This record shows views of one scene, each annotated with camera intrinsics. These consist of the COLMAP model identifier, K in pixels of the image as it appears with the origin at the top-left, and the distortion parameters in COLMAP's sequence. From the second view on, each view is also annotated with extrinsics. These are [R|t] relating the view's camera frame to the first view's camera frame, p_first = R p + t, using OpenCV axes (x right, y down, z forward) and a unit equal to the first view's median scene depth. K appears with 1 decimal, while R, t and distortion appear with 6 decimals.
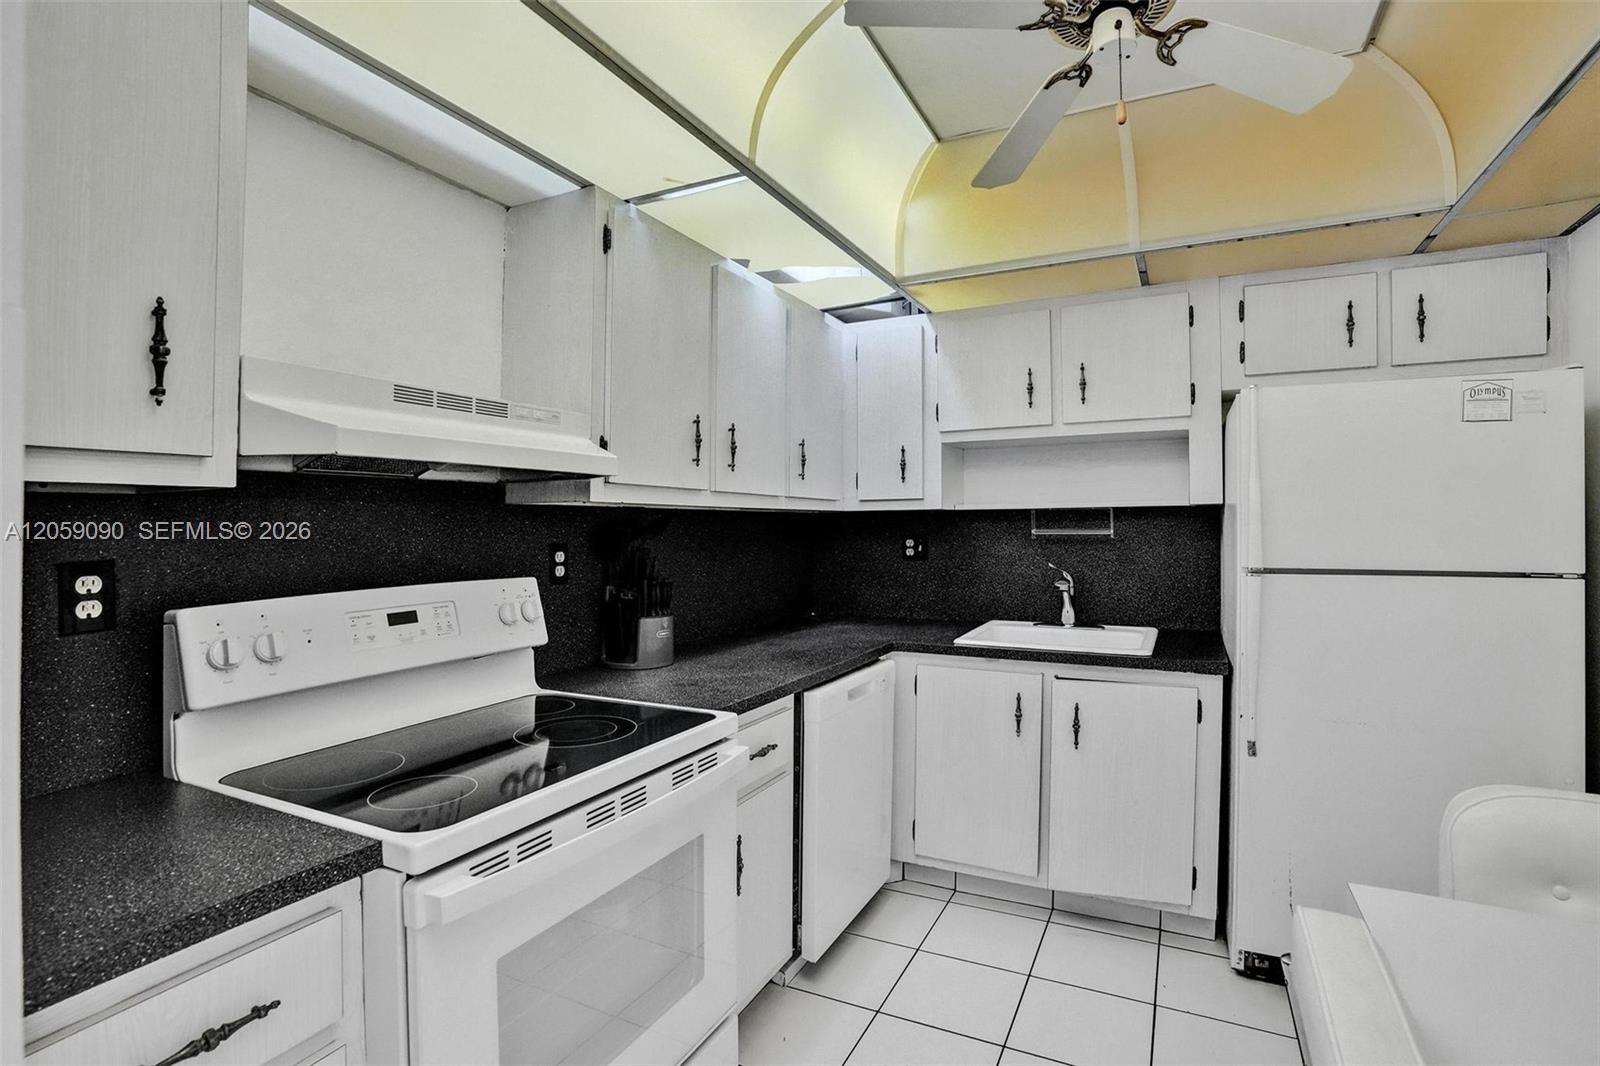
lens RADIAL K [[761.7, 0, 816.1], [0, 761.7, 524.5], [0, 0, 1]] dist [-0.069200, 0.028773]
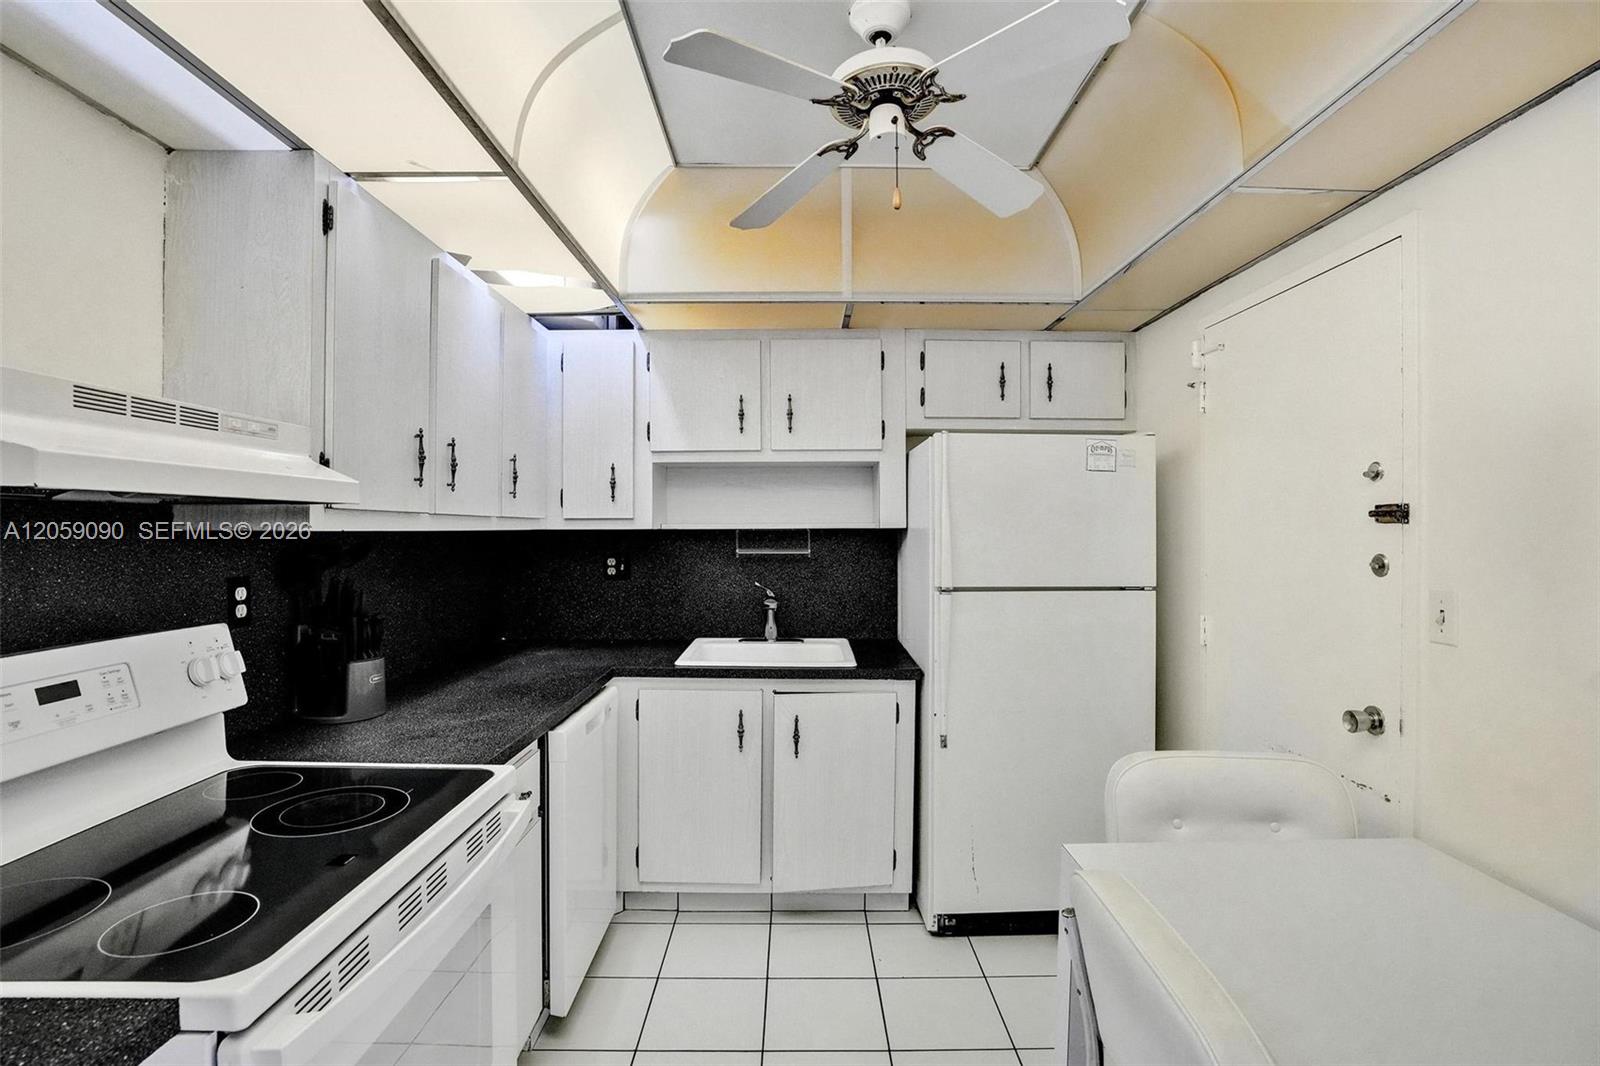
lens RADIAL K [[782.2, 0, 796.5], [0, 782.2, 524.3], [0, 0, 1]] dist [-0.070826, 0.026789]
pose [[0.897816, 0.009190, 0.440274, -0.150540], [-0.007906, 0.999957, -0.004750, -0.030589], [-0.440299, 0.000784, 0.897851, 0.003517]]
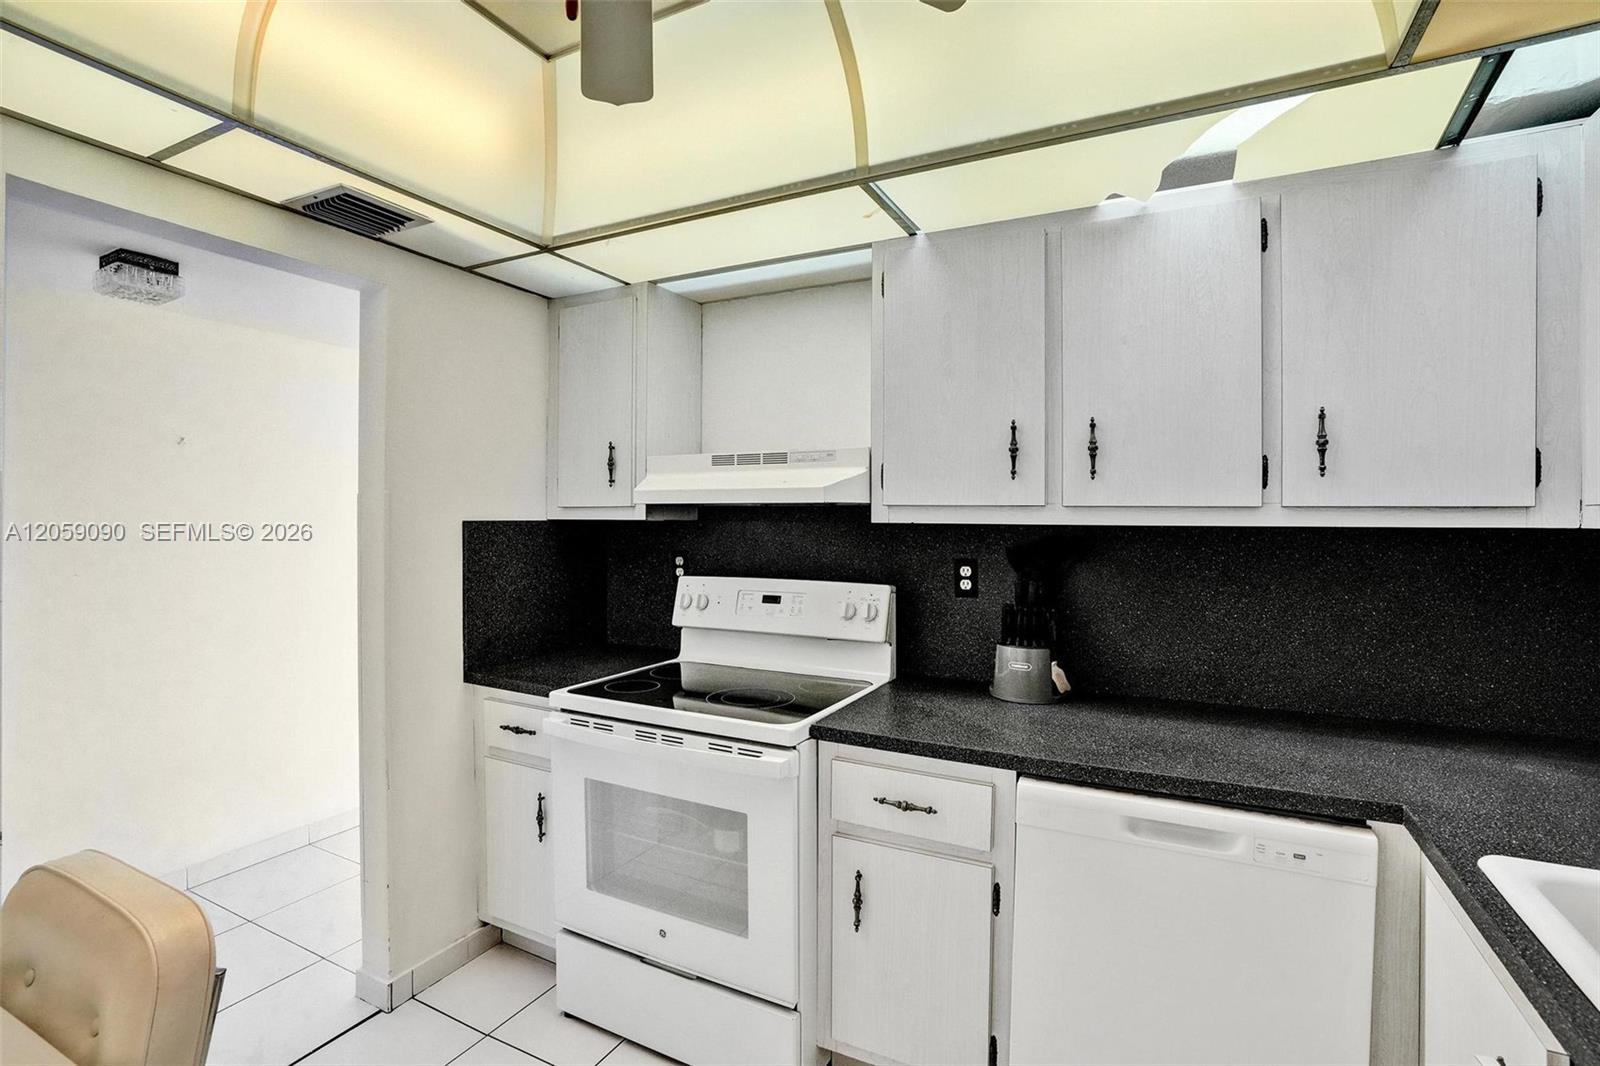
lens RADIAL K [[738.7, 0, 813.1], [0, 738.7, 527.8], [0, 0, 1]] dist [-0.068787, 0.027875]
pose [[-0.010462, 0.016888, -0.999803, 0.656118], [-0.002987, 0.999852, 0.016920, -0.033084], [0.999941, 0.003164, -0.010410, 0.746865]]
